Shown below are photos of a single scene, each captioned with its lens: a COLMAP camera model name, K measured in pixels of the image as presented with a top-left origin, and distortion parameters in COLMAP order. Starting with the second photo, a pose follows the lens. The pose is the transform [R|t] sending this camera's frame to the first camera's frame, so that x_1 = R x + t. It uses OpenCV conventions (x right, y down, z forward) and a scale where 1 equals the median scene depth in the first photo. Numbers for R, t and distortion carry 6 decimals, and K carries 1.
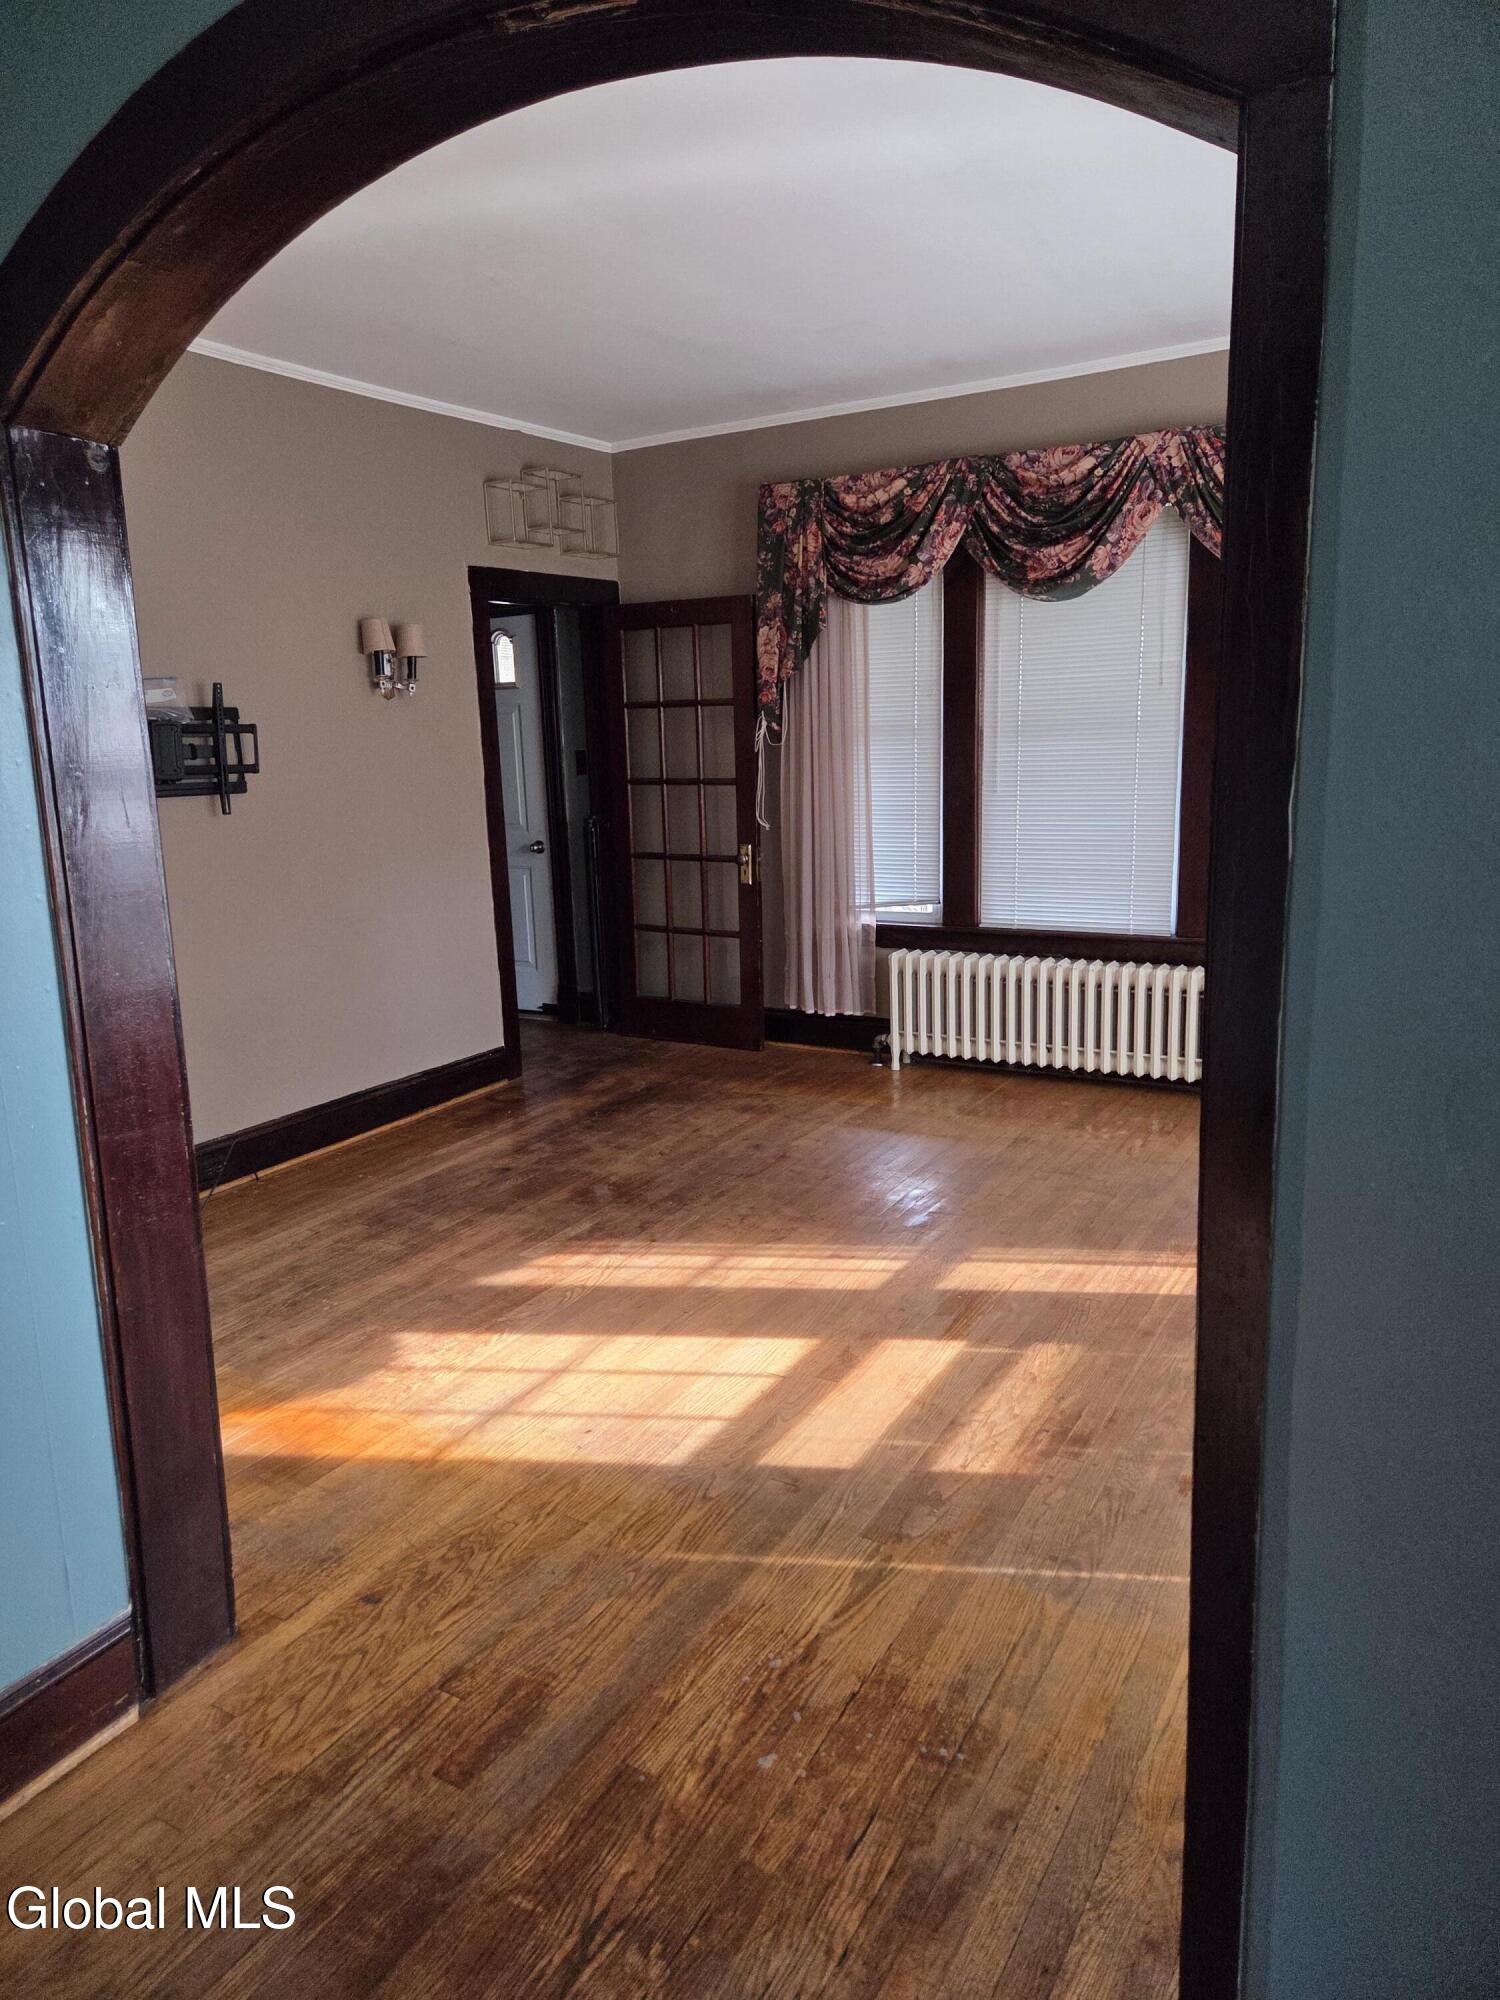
lens RADIAL K [[1327.9, 0, 753.9], [0, 1327.9, 989.5], [0, 0, 1]] dist [-0.002639, -0.001300]
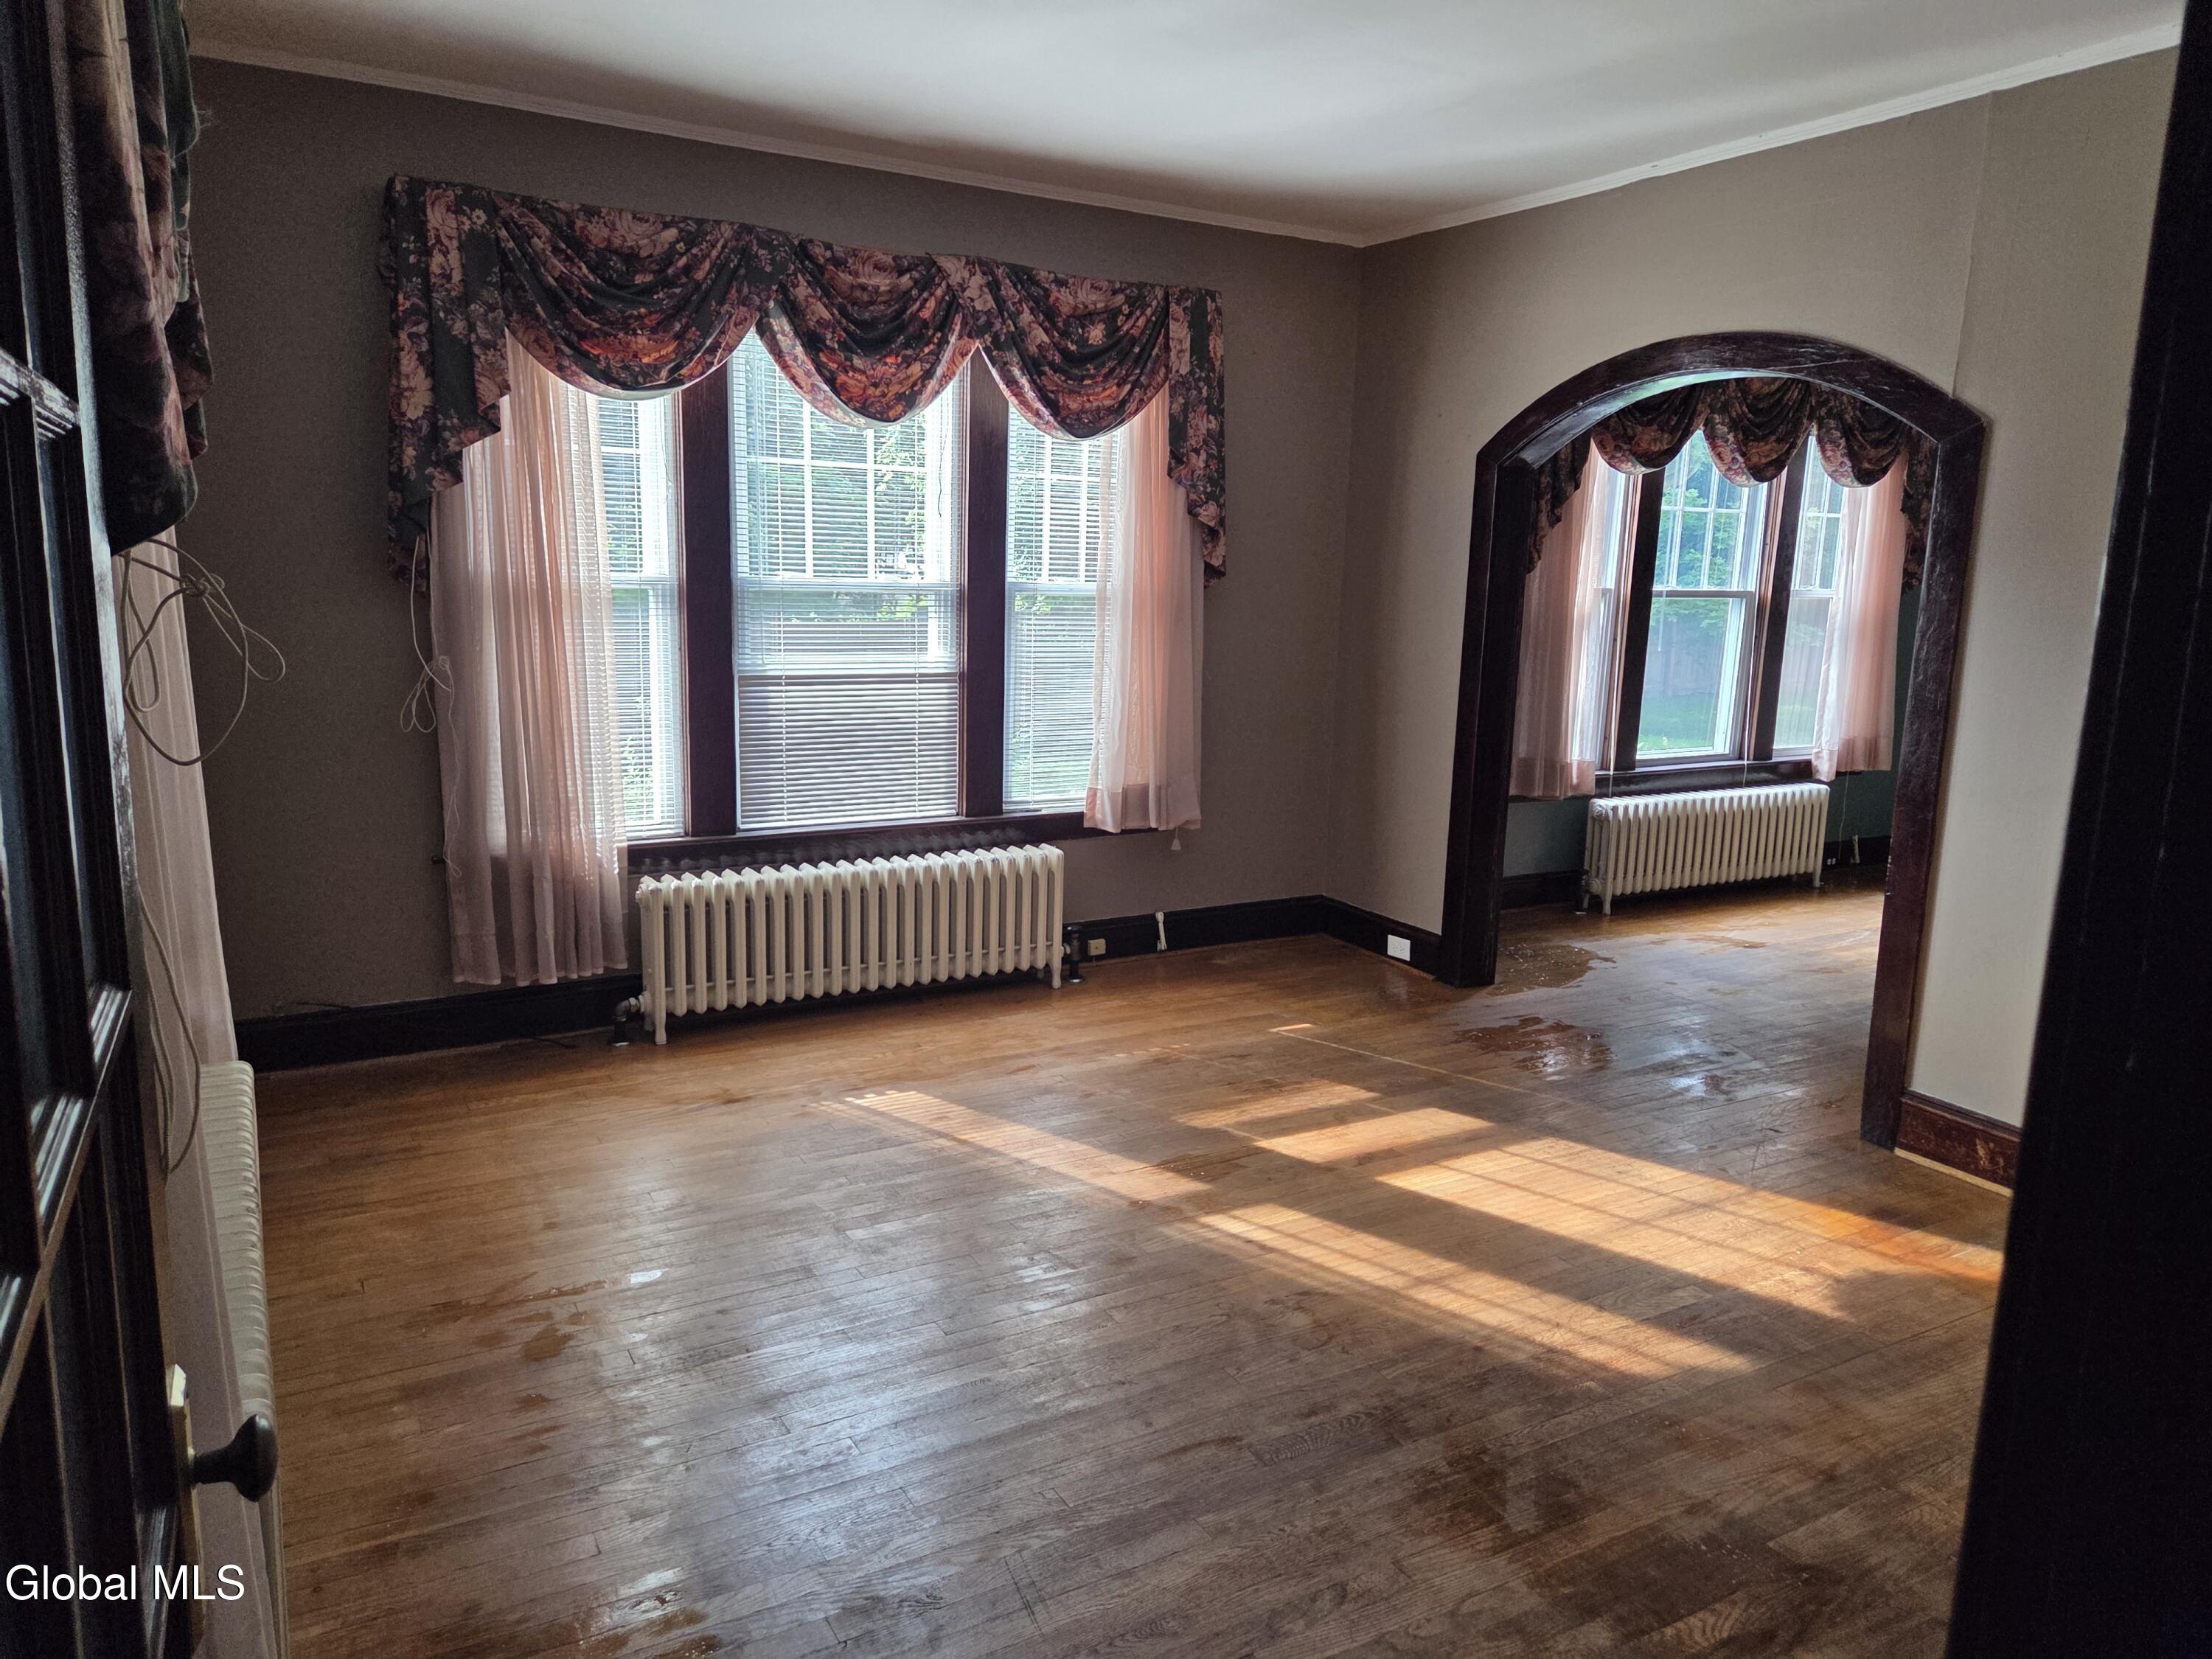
lens RADIAL K [[1468.6, 0, 1114.8], [0, 1468.6, 837.9], [0, 0, 1]] dist [-0.002639, -0.001300]
pose [[-0.867853, -0.082819, 0.489869, -0.279003], [0.098480, 0.937766, 0.333010, -0.342057], [-0.486962, 0.337247, -0.805688, 1.728557]]
